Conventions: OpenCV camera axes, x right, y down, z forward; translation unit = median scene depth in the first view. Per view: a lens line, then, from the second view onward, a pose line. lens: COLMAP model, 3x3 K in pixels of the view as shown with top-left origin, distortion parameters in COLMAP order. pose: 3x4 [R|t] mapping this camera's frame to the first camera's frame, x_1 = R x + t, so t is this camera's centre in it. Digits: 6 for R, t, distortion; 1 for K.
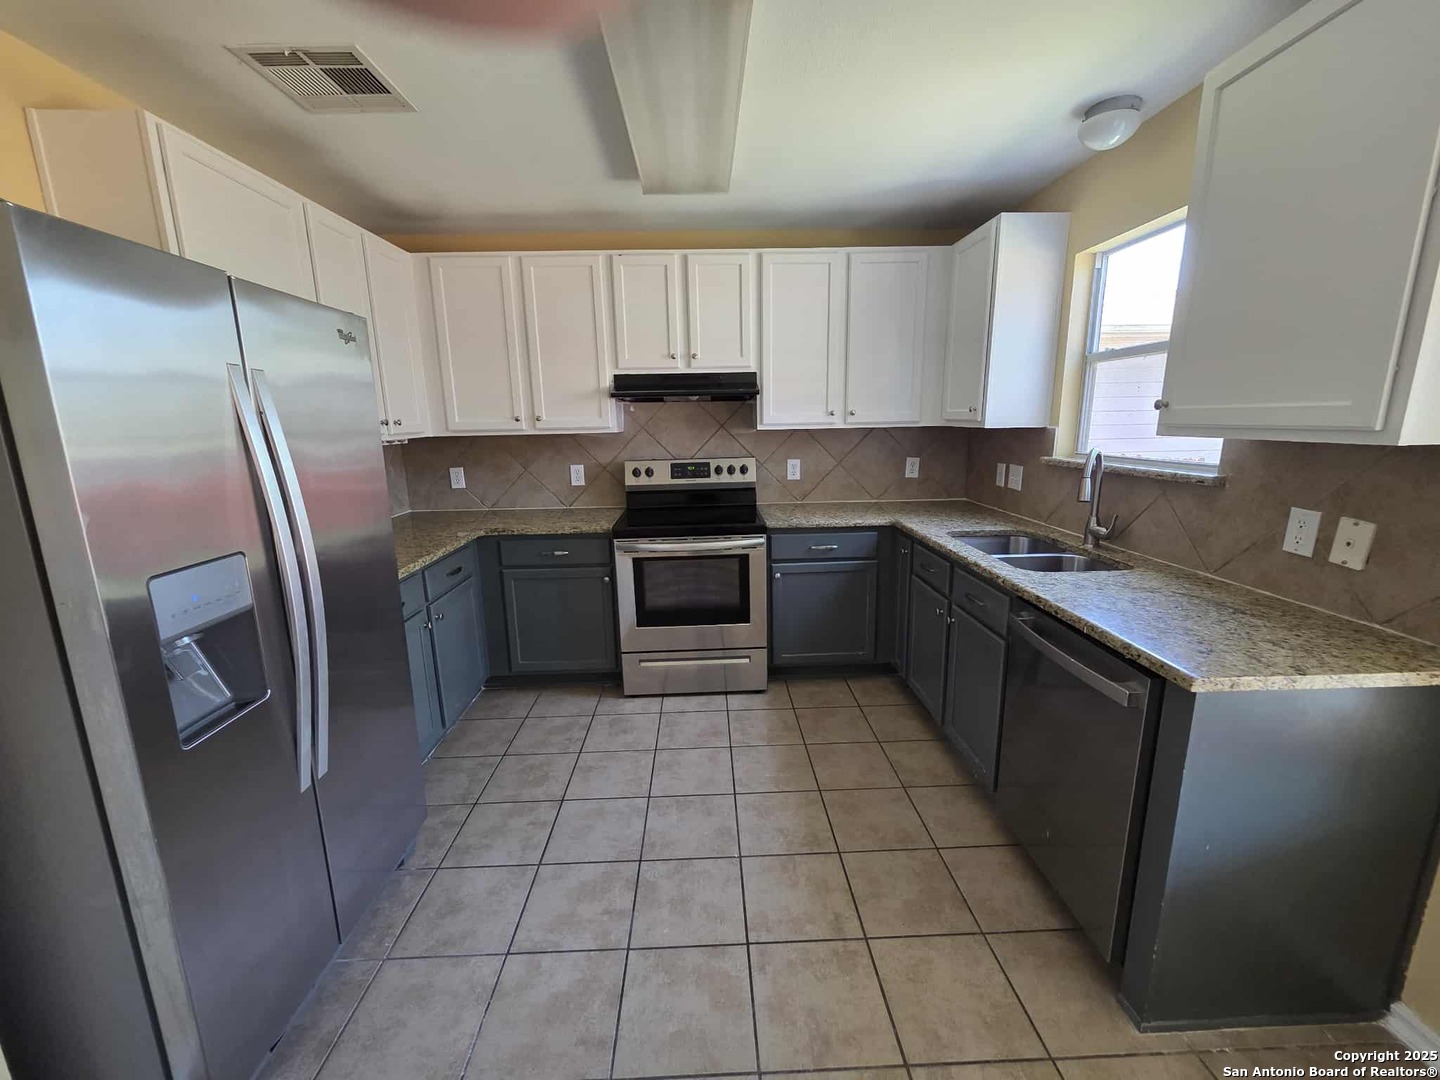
lens RADIAL K [[583.9, 0, 721.3], [0, 583.9, 539.6], [0, 0, 1]] dist [-0.004009, 0.000501]
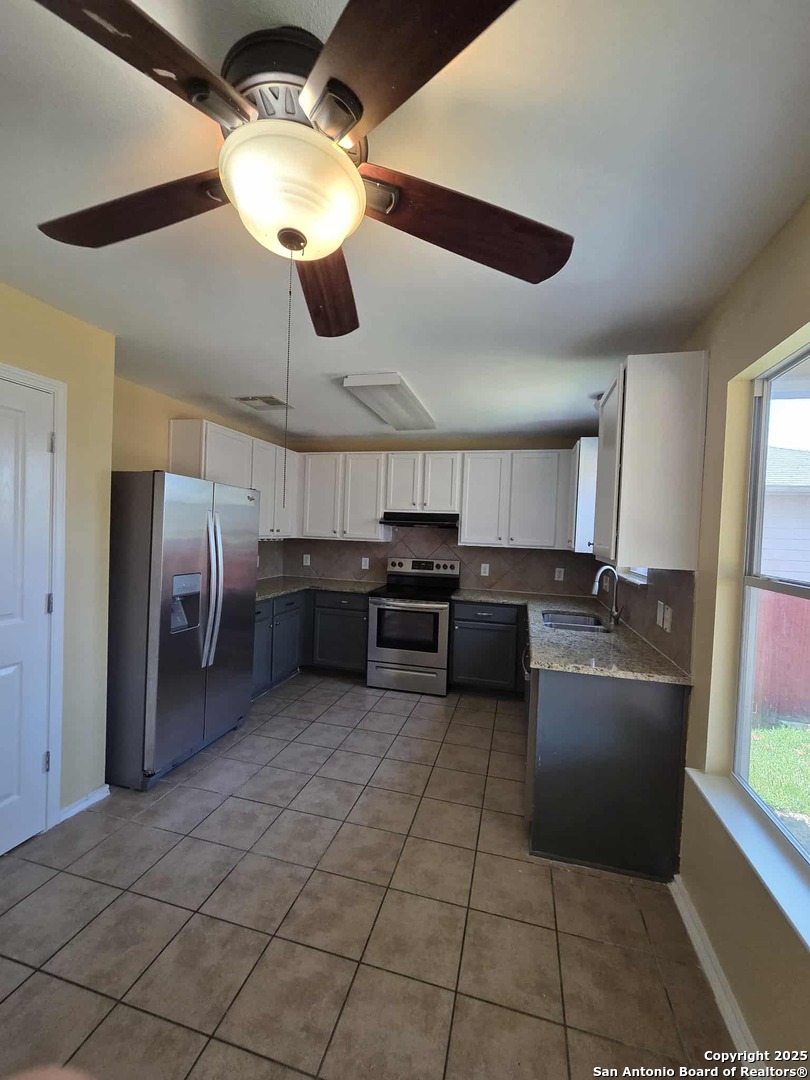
lens RADIAL K [[437.9, 0, 404.5], [0, 437.9, 540.9], [0, 0, 1]] dist [-0.004009, 0.000501]
pose [[0.955776, 0.060496, -0.287806, 0.312163], [-0.113329, 0.978799, -0.170616, 0.048985], [0.271382, 0.195687, 0.942368, -0.329726]]
